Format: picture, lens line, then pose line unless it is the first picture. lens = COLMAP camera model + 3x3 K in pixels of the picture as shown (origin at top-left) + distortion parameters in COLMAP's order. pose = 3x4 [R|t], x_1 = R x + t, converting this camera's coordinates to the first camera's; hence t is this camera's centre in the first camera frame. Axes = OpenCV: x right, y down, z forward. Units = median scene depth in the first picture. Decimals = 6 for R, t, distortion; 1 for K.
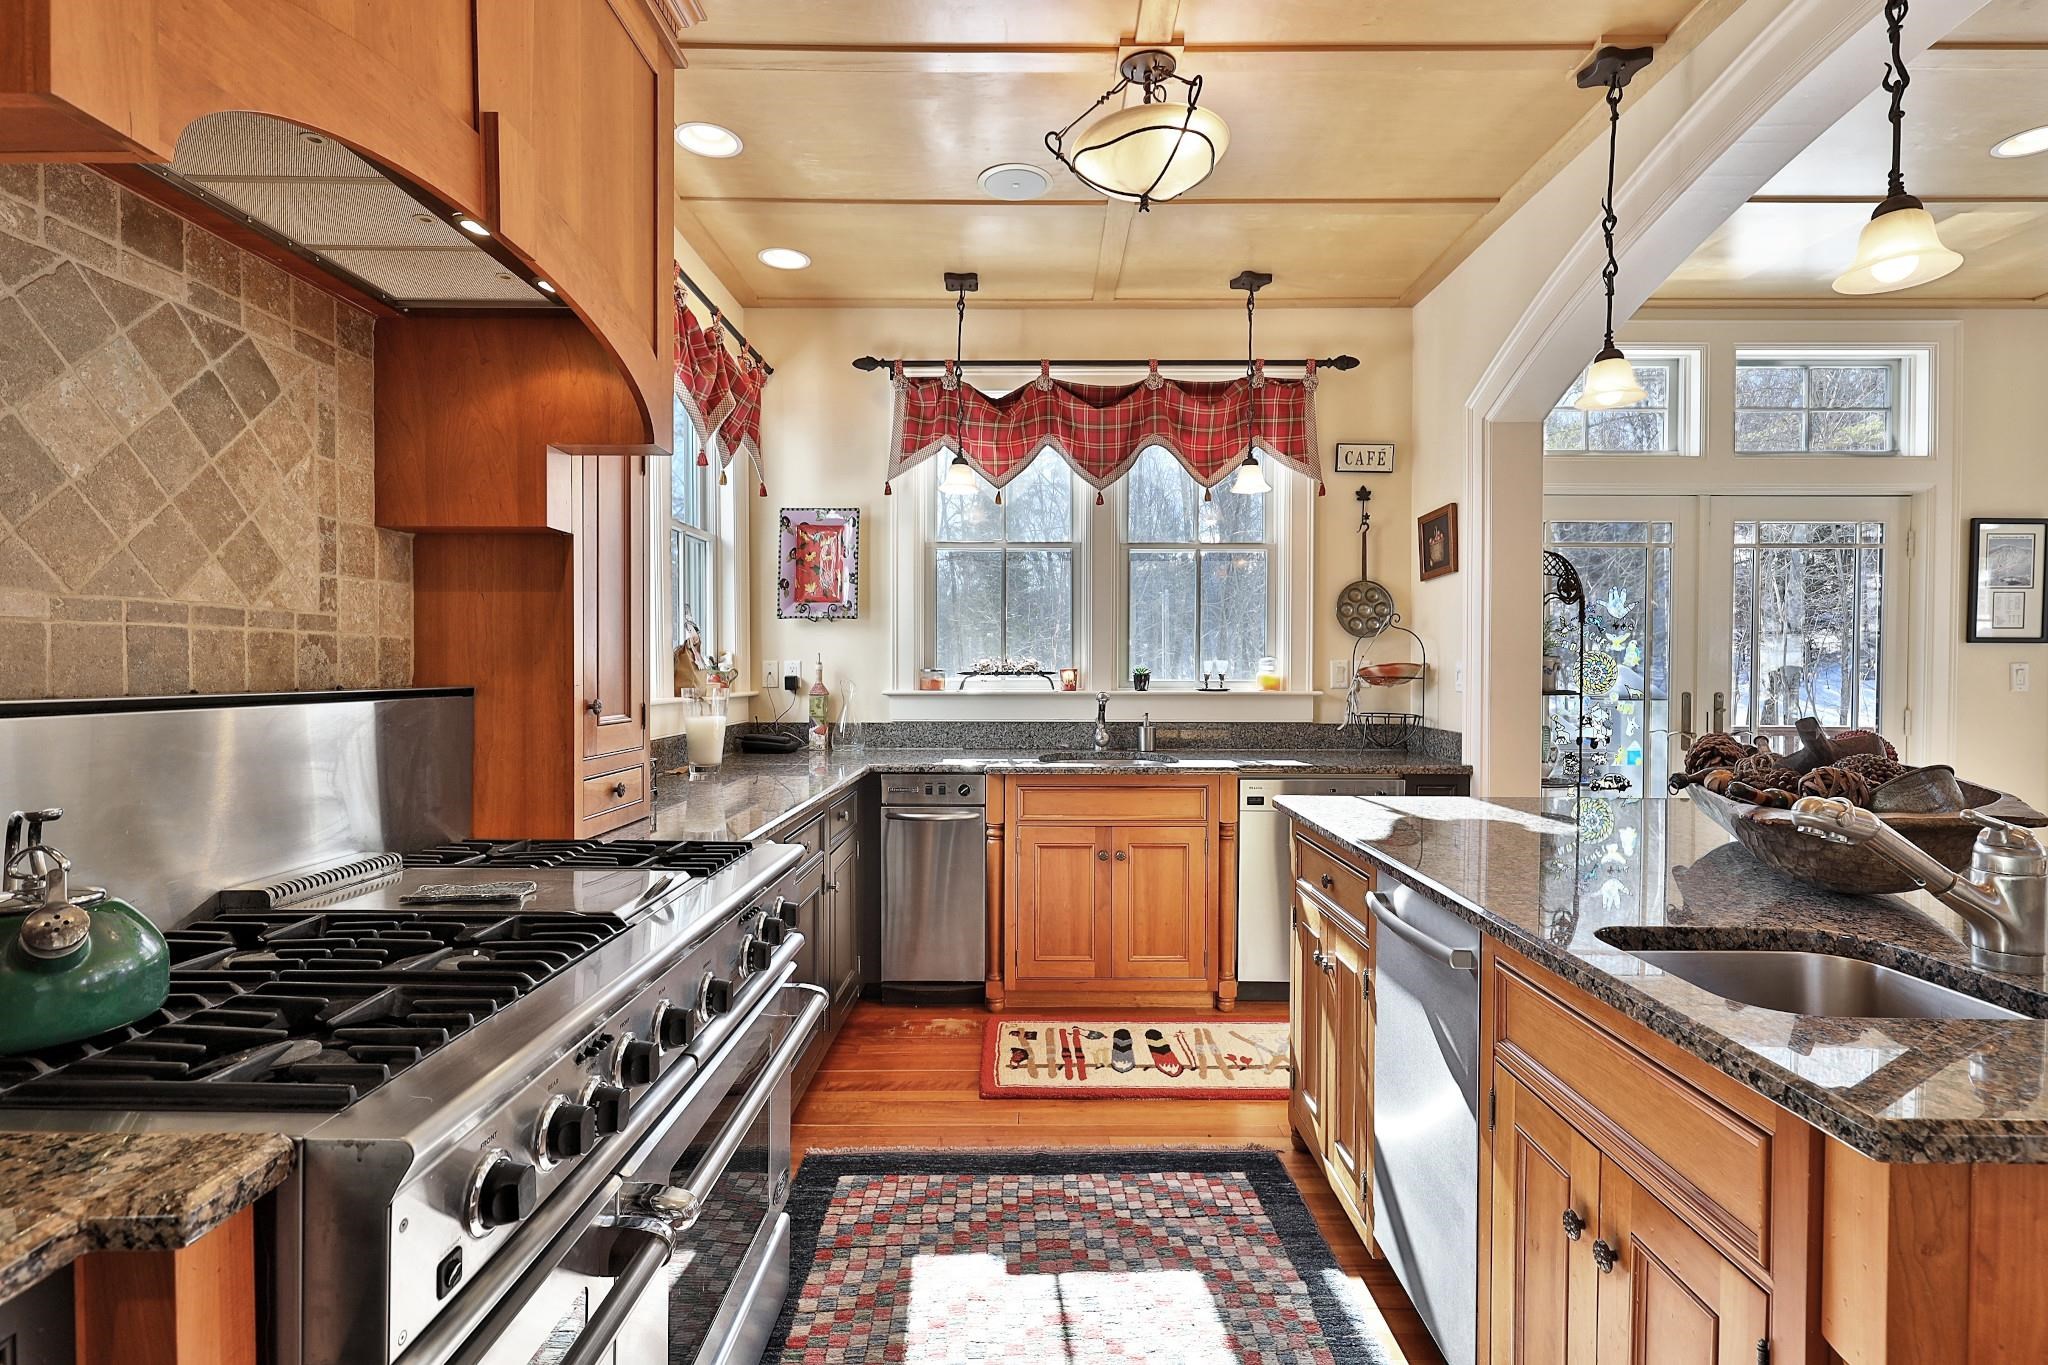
lens RADIAL K [[986.3, 0, 1024.0], [0, 986.3, 682.5], [0, 0, 1]] dist [0.000128, -0.000061]
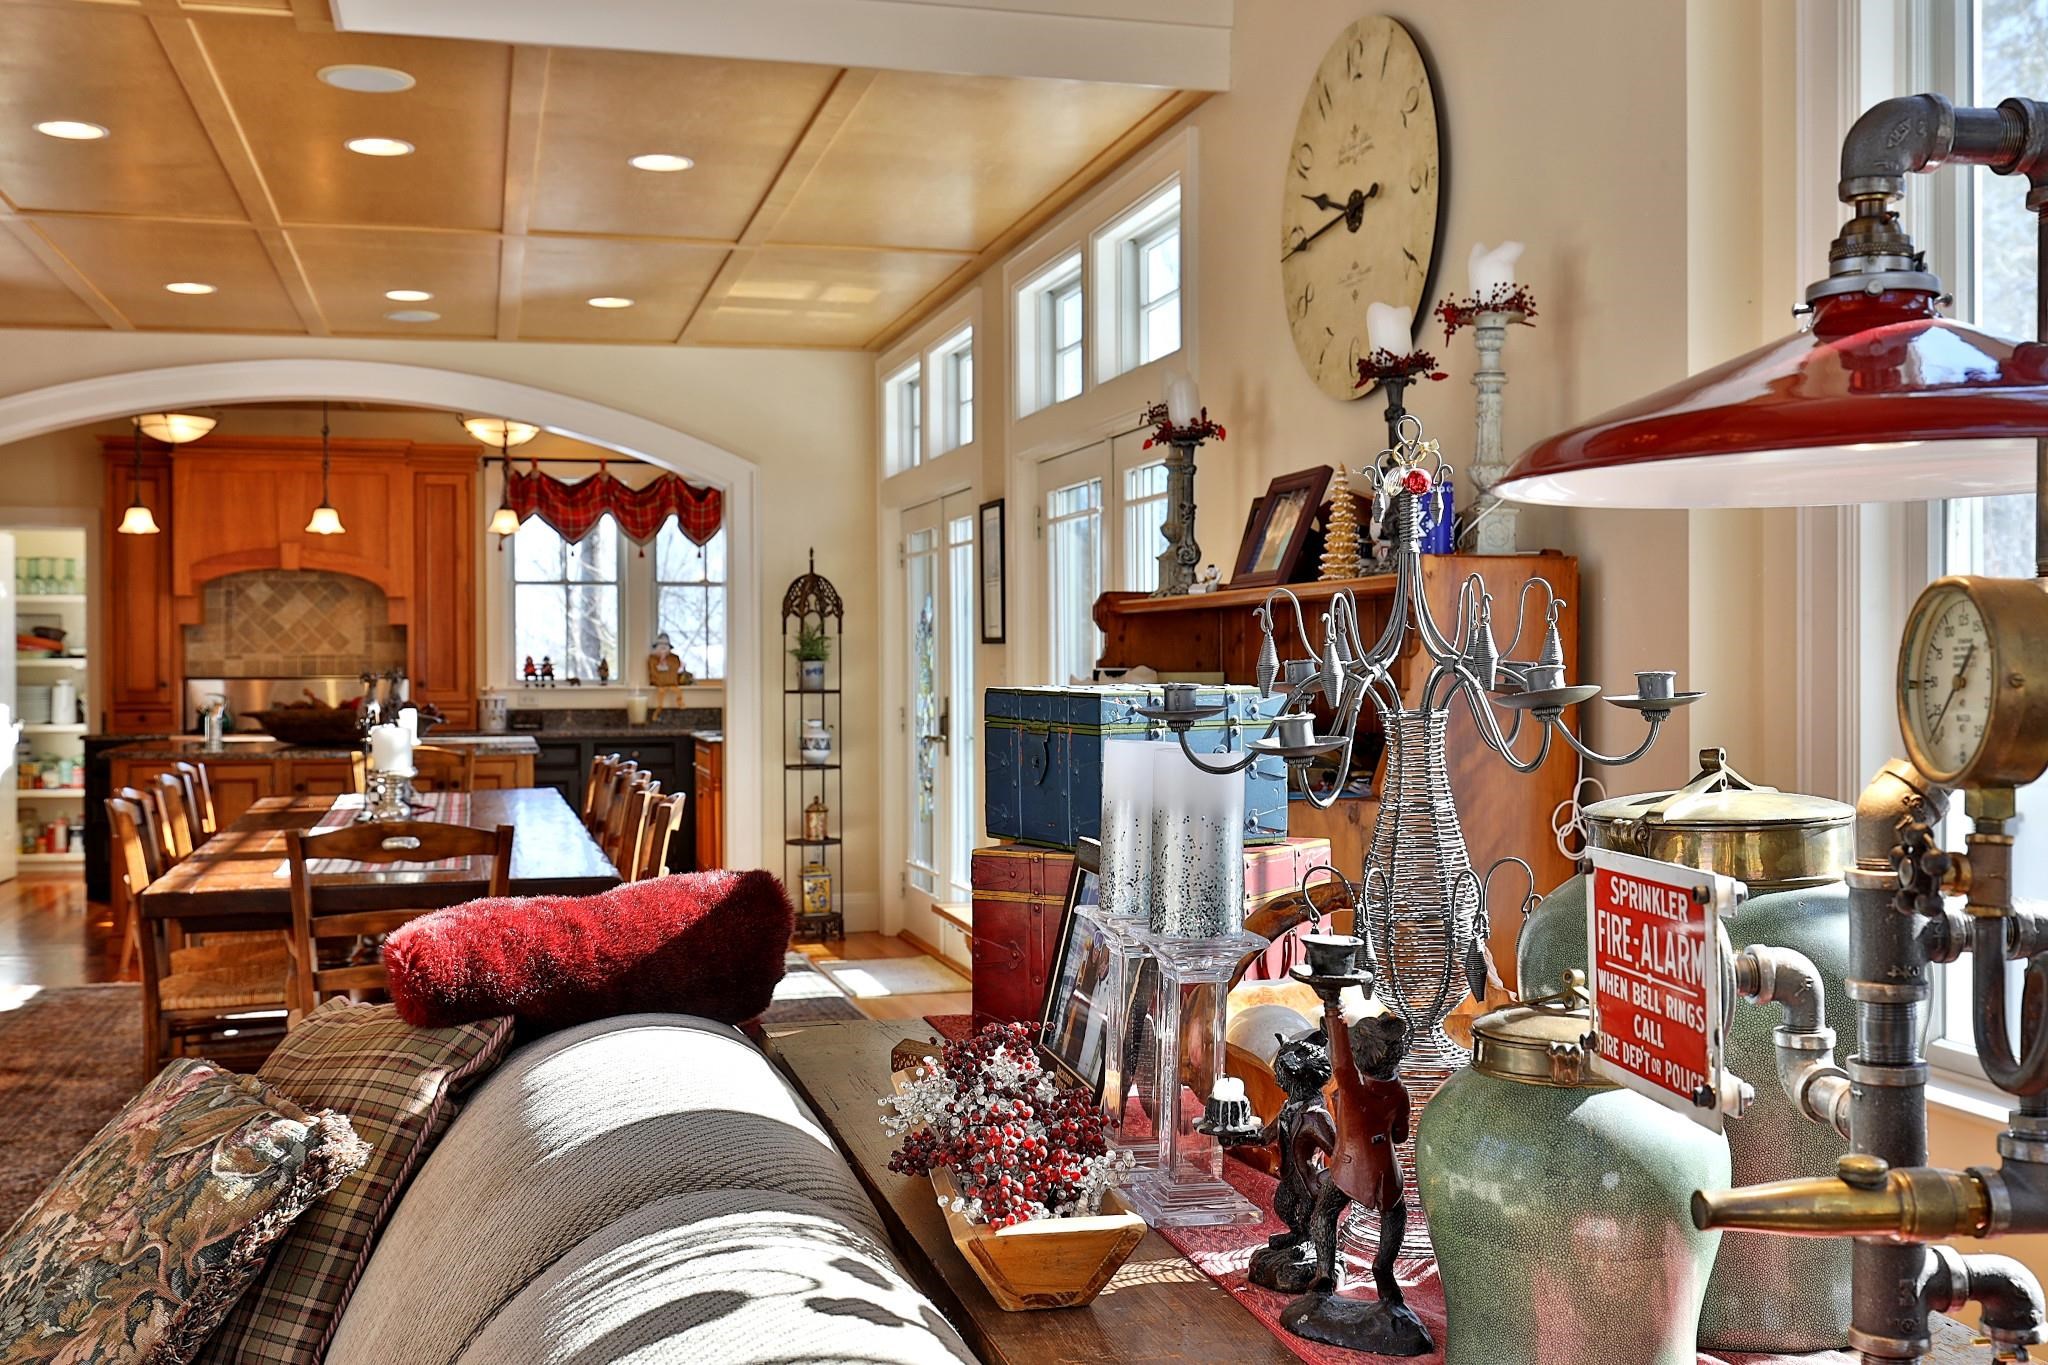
lens RADIAL K [[2094.5, 0, 1024.0], [0, 2094.5, 682.5], [0, 0, 1]] dist [0.000266, 0.013253]
pose [[0.256509, 0.010735, -0.966482, 7.353461], [-0.014360, 0.999870, 0.007295, -0.061826], [0.966435, 0.012008, 0.256630, 1.439491]]
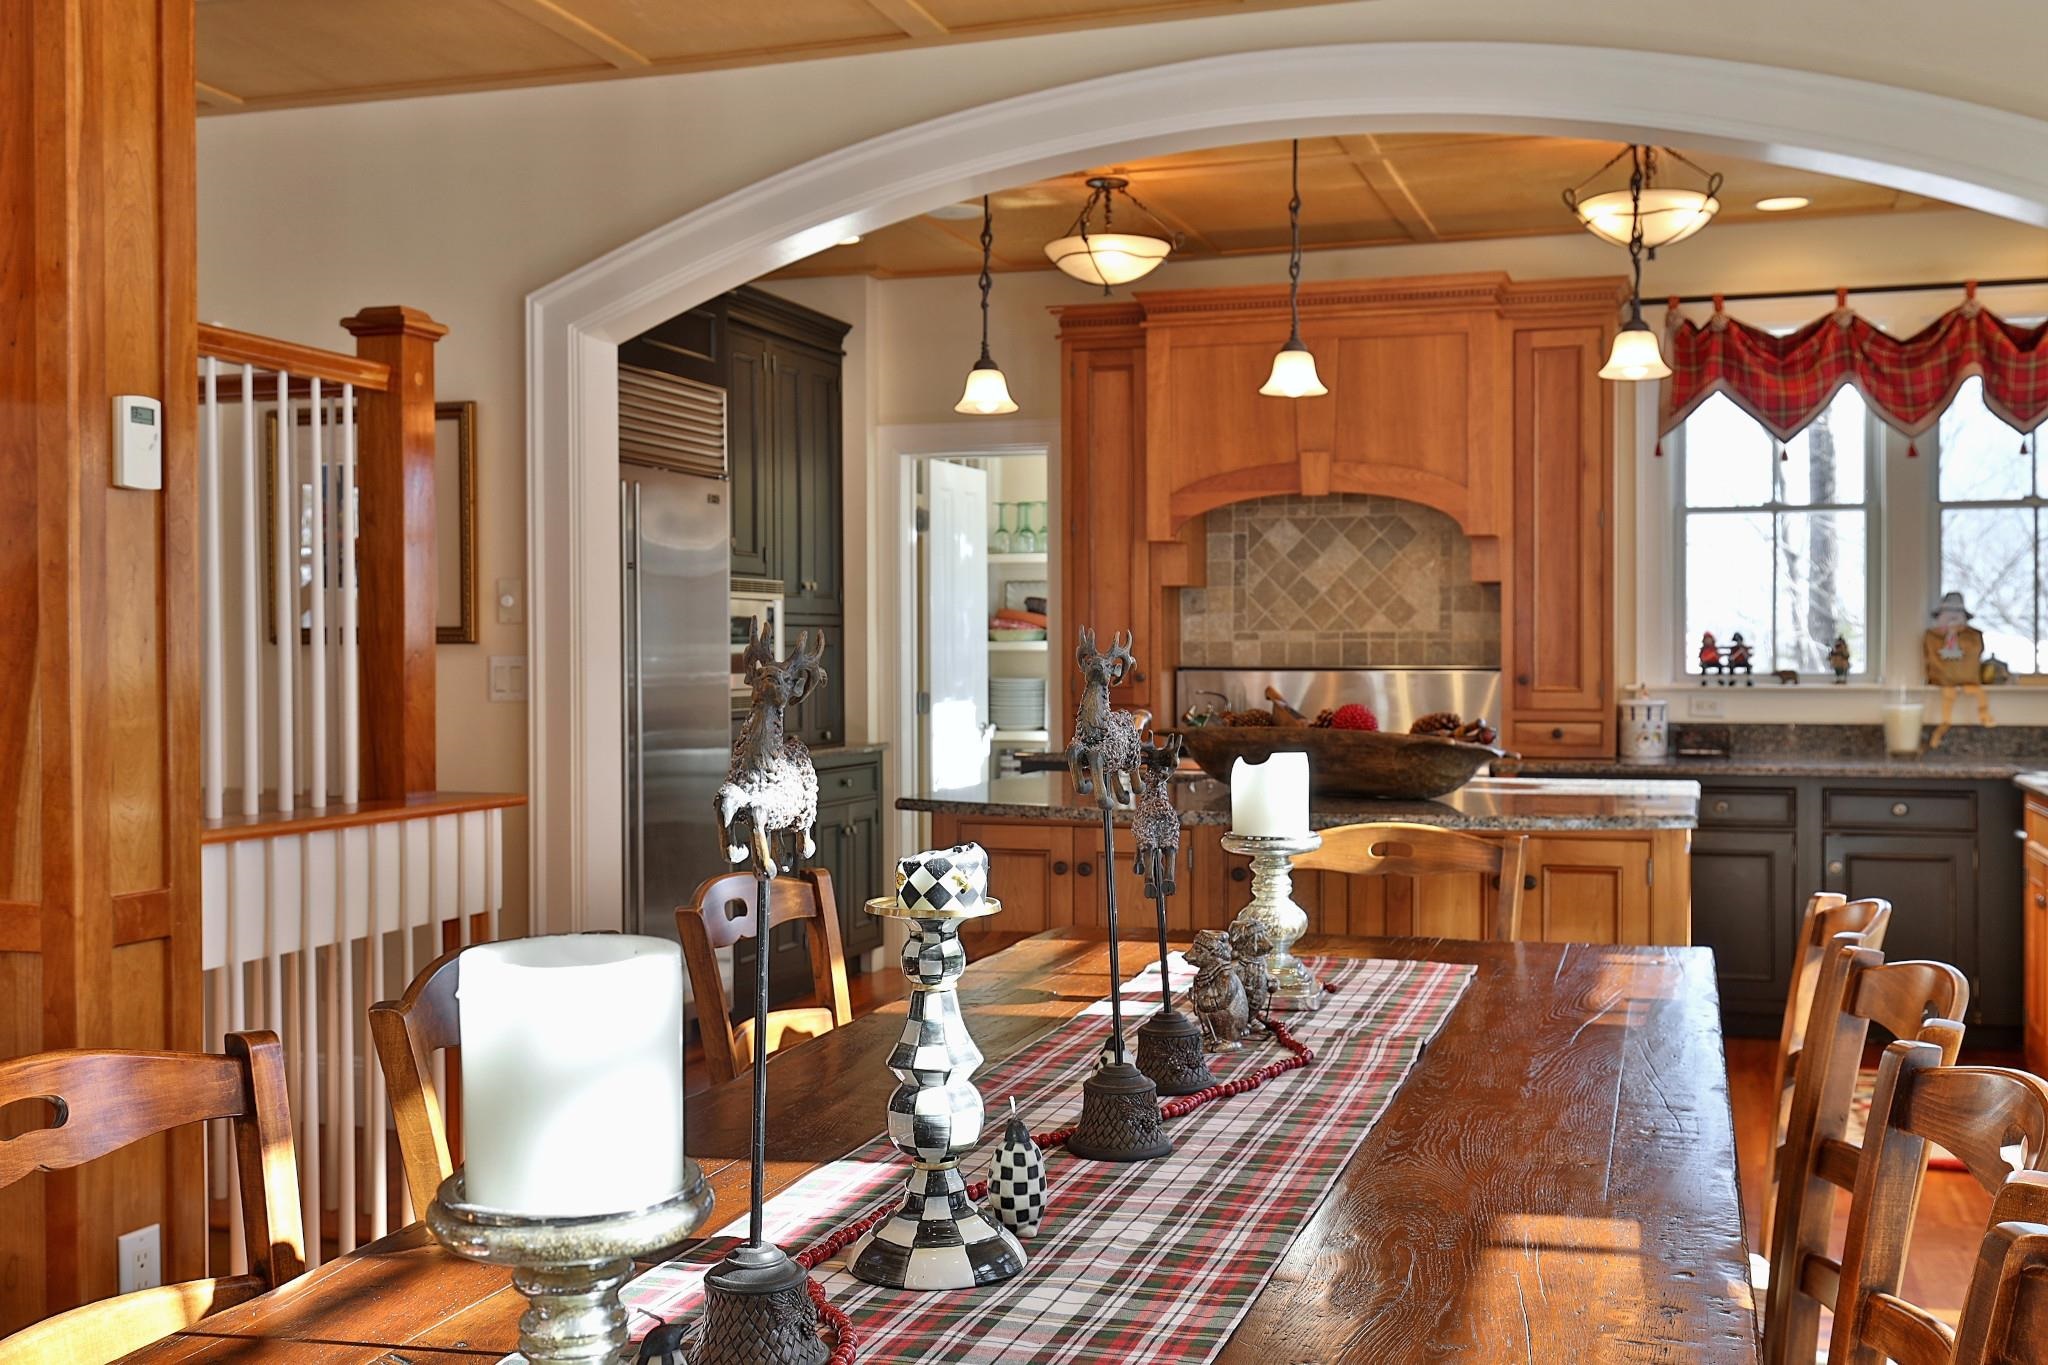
lens RADIAL K [[2094.5, 0, 1024.0], [0, 2094.5, 682.5], [0, 0, 1]] dist [0.000266, 0.013253]
pose [[-0.304555, 0.014464, -0.952385, 4.161714], [-0.013124, 0.999726, 0.019380, -0.037357], [0.952404, 0.018402, -0.304282, 1.633099]]
